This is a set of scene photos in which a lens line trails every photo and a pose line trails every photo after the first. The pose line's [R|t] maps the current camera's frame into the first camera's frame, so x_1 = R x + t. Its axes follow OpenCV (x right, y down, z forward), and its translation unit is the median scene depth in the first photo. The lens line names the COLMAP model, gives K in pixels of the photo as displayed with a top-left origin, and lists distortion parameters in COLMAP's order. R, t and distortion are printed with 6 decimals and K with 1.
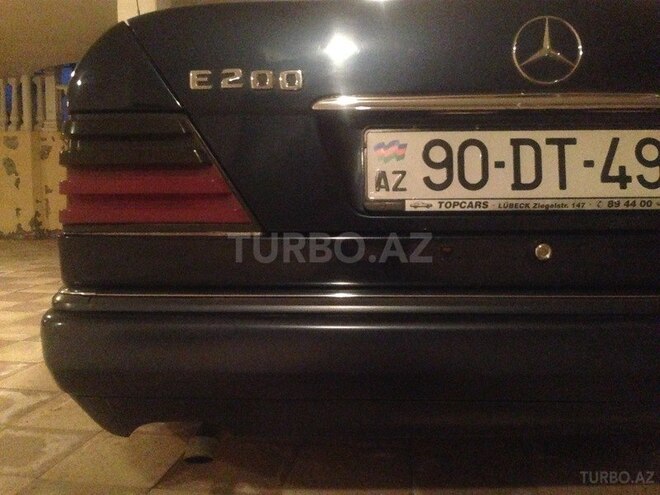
lens RADIAL K [[639.2, 0, 330.0], [0, 639.2, 247.5], [0, 0, 1]] dist [0.127246, 0.003055]
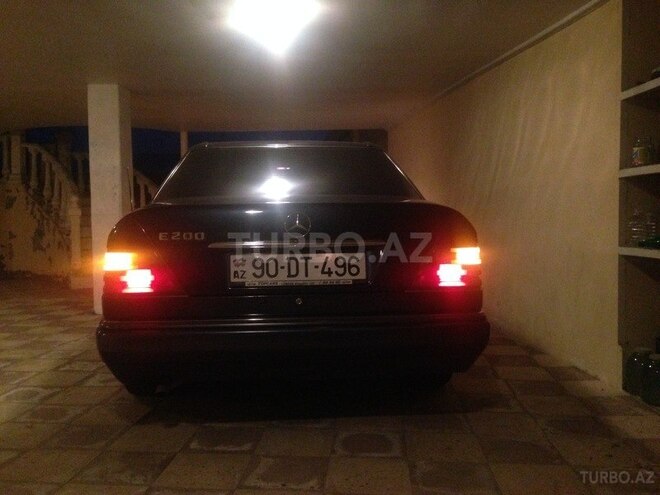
lens RADIAL K [[639.2, 0, 330.0], [0, 639.2, 247.5], [0, 0, 1]] dist [0.127246, 0.003055]
pose [[0.997056, -0.007869, 0.076276, 0.257214], [0.011366, 0.998899, -0.045521, -0.089669], [-0.075834, 0.046254, 0.996047, -1.558985]]
